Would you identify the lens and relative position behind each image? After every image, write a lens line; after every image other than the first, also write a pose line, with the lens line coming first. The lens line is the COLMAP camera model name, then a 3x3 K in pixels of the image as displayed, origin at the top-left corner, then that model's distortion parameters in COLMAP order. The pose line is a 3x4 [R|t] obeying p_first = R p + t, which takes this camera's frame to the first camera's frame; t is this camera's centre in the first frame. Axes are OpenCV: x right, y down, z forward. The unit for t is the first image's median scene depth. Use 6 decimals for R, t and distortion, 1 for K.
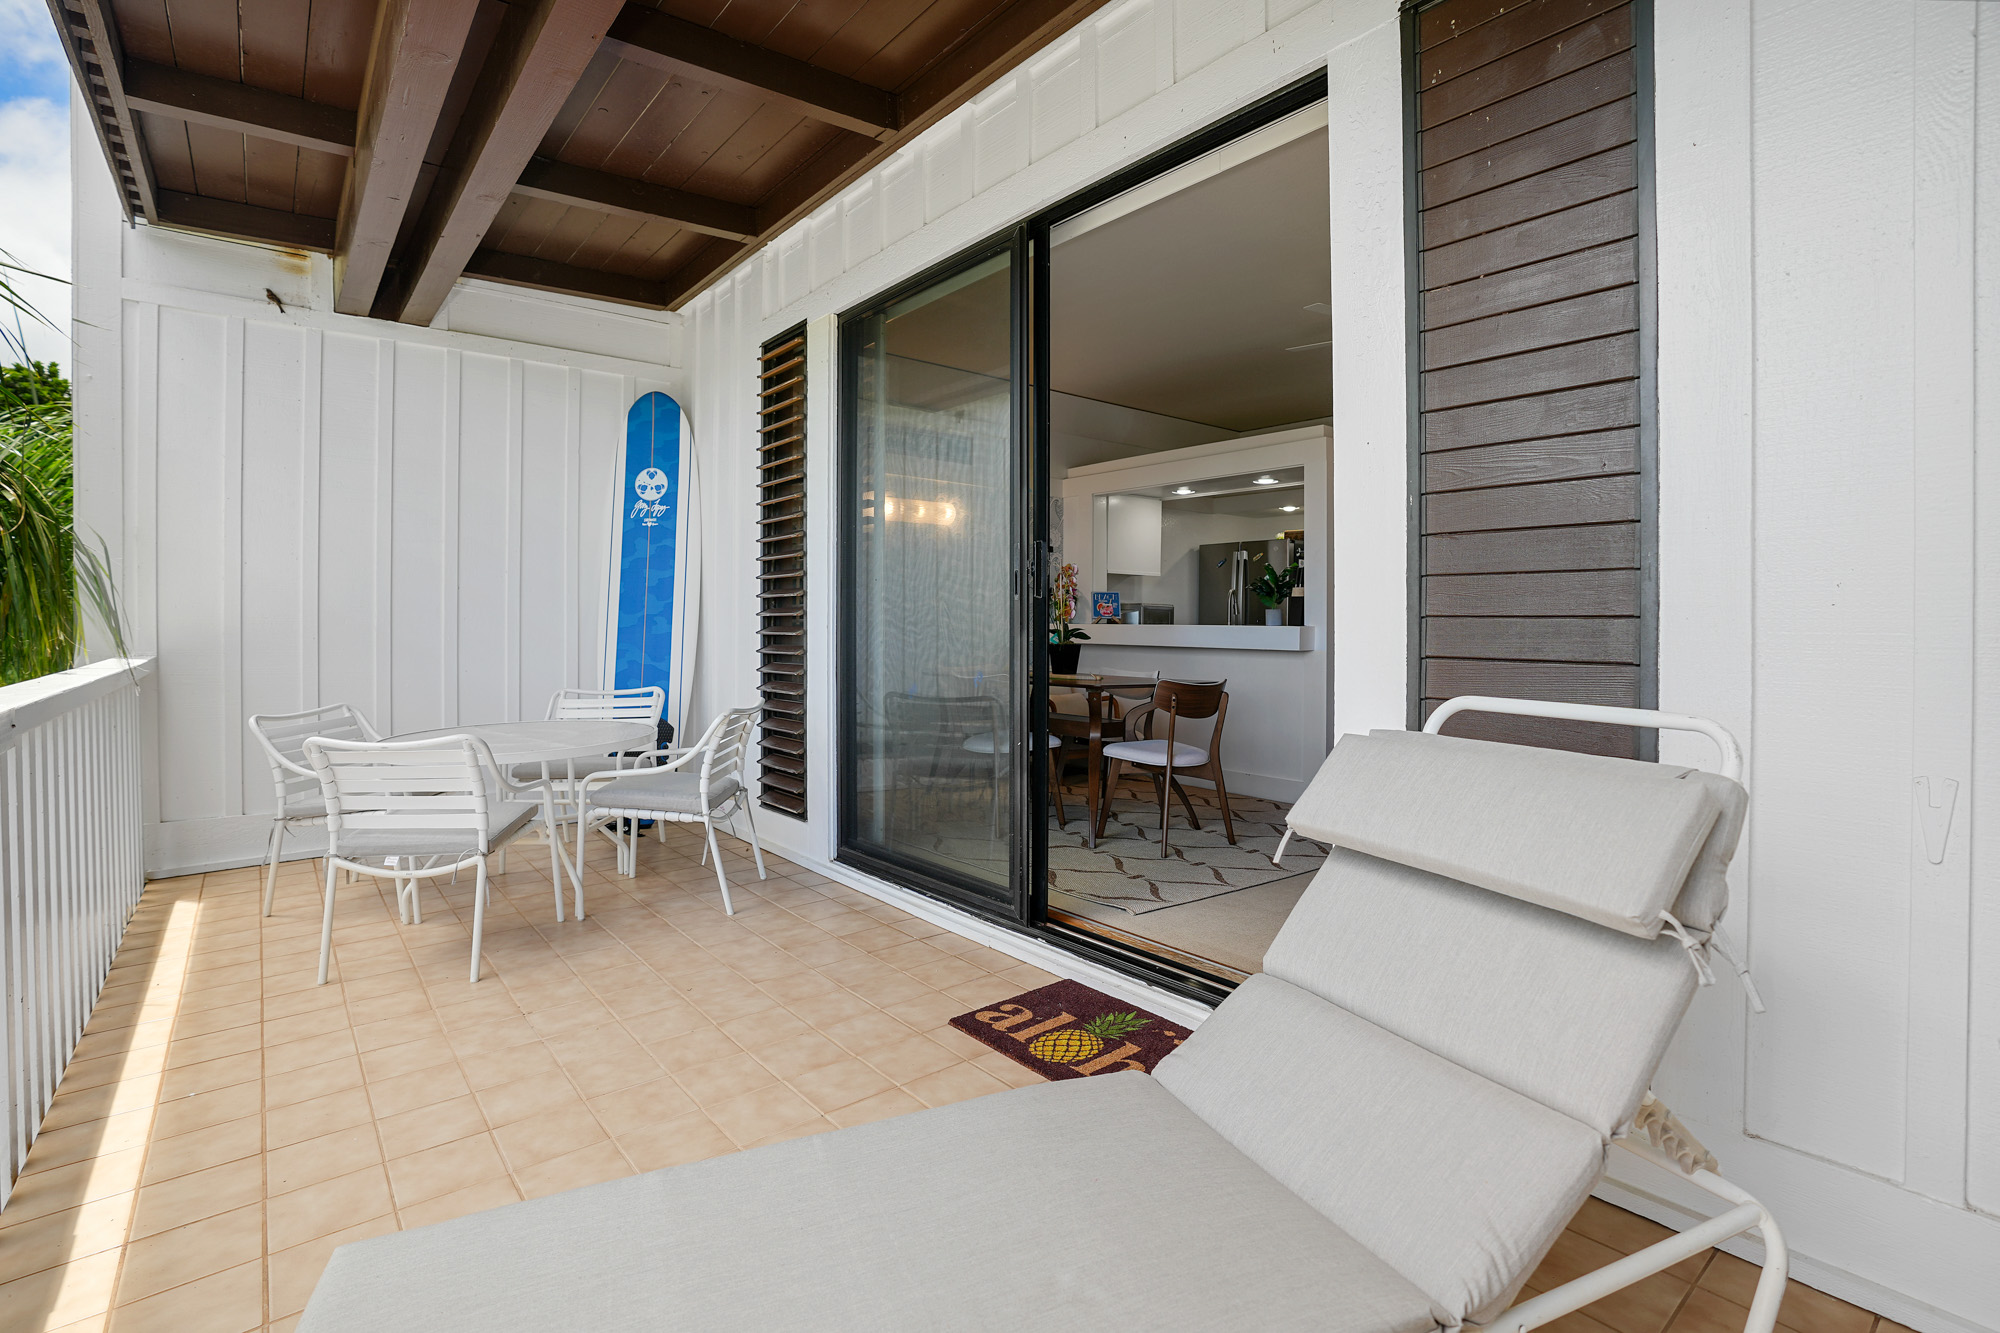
lens RADIAL K [[913.3, 0, 998.6], [0, 913.3, 631.5], [0, 0, 1]] dist [-0.052174, 0.015395]
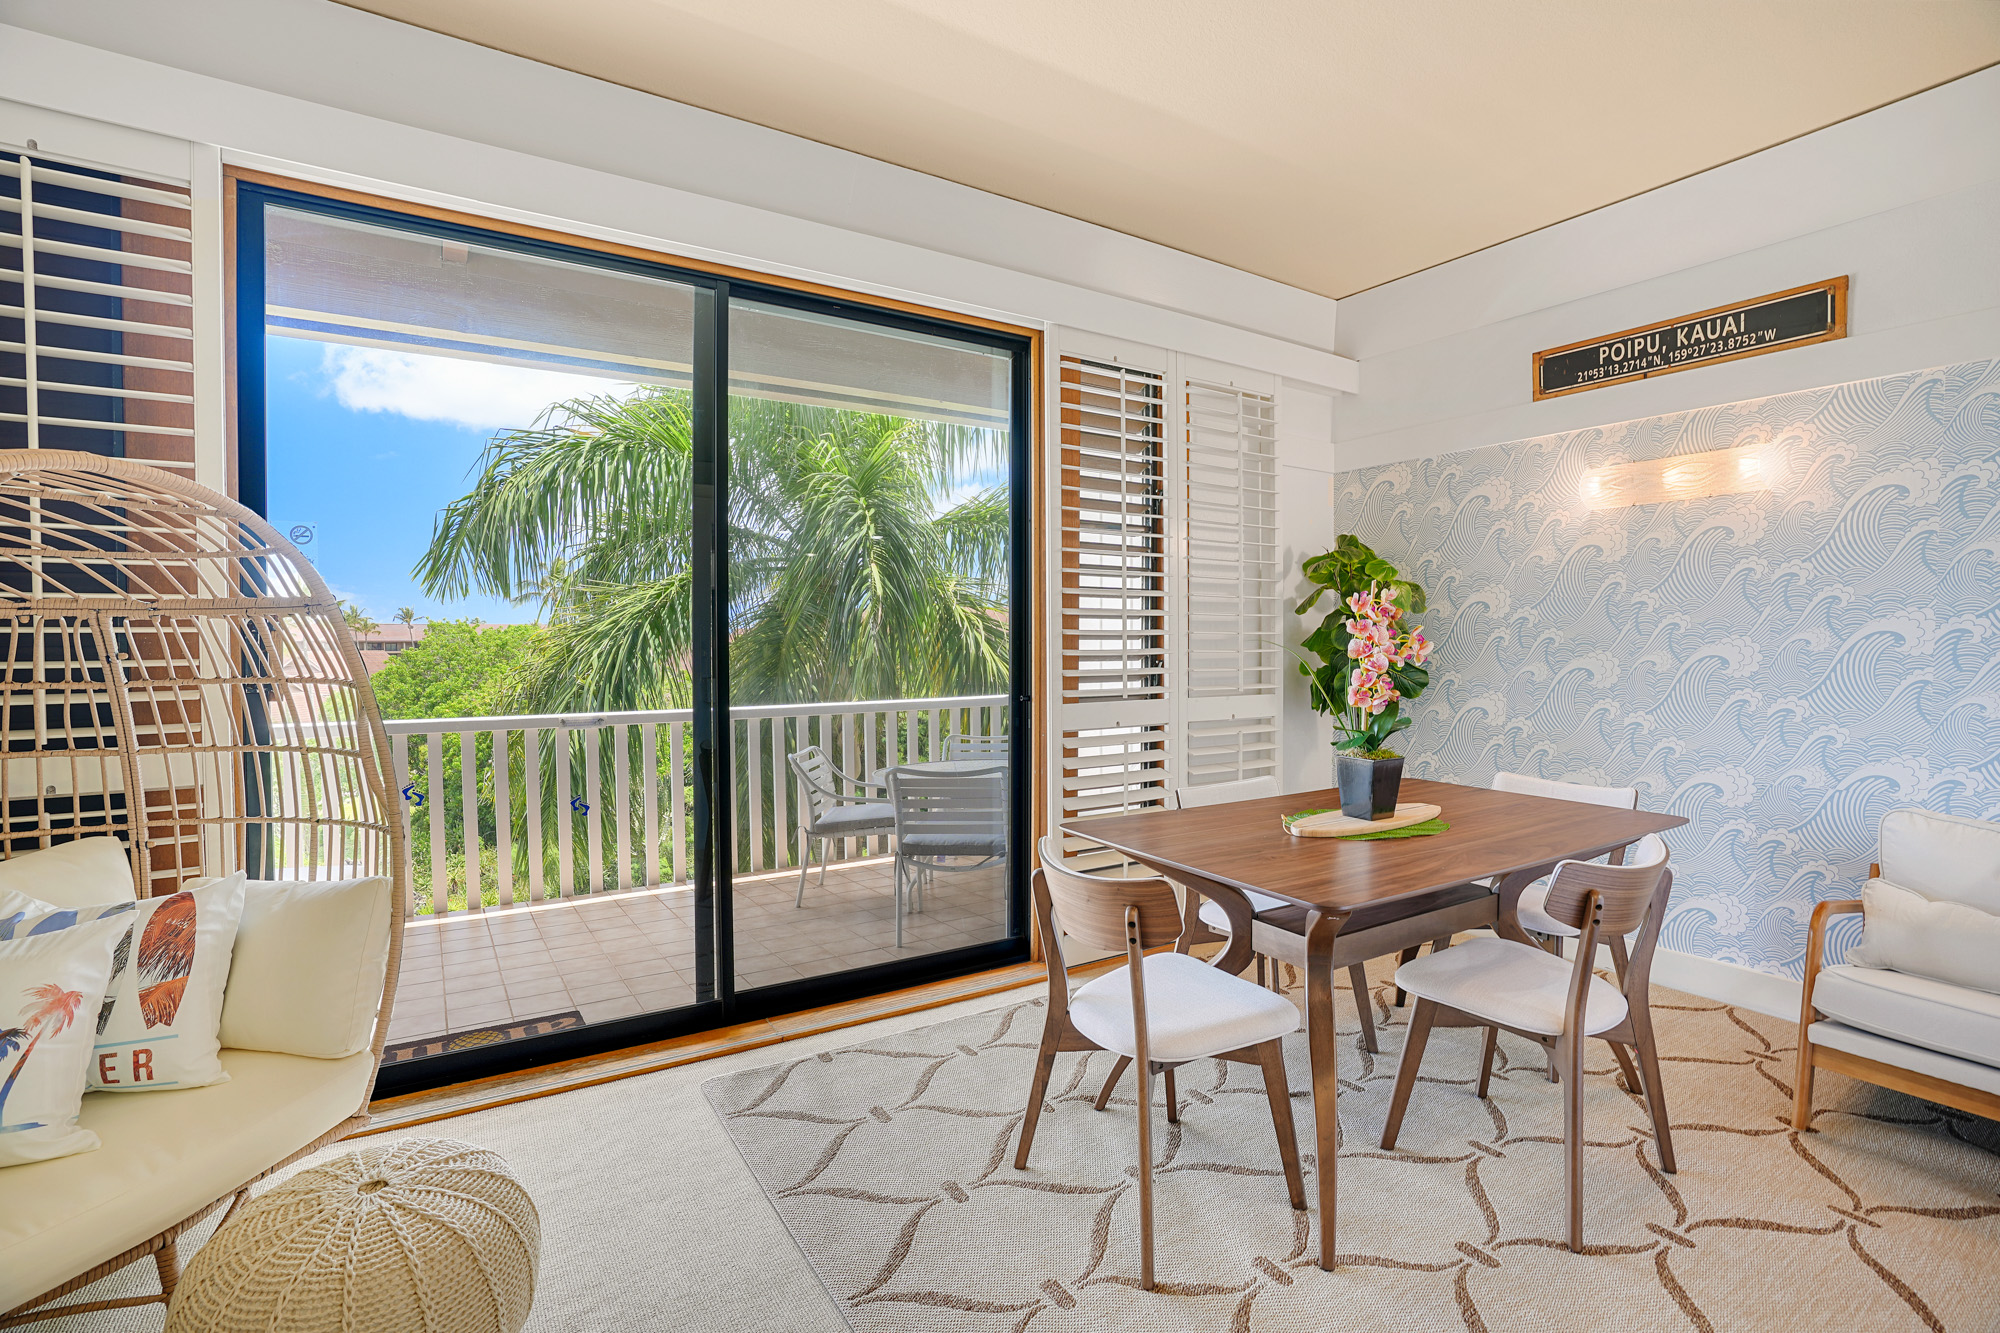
lens RADIAL K [[913.3, 0, 997.5], [0, 913.3, 667.6], [0, 0, 1]] dist [-0.052174, 0.015395]
pose [[-0.079753, 0.016915, -0.996671, 1.151865], [-0.000651, 0.999855, 0.017021, -0.082118], [0.996814, 0.002006, -0.079731, 1.673679]]
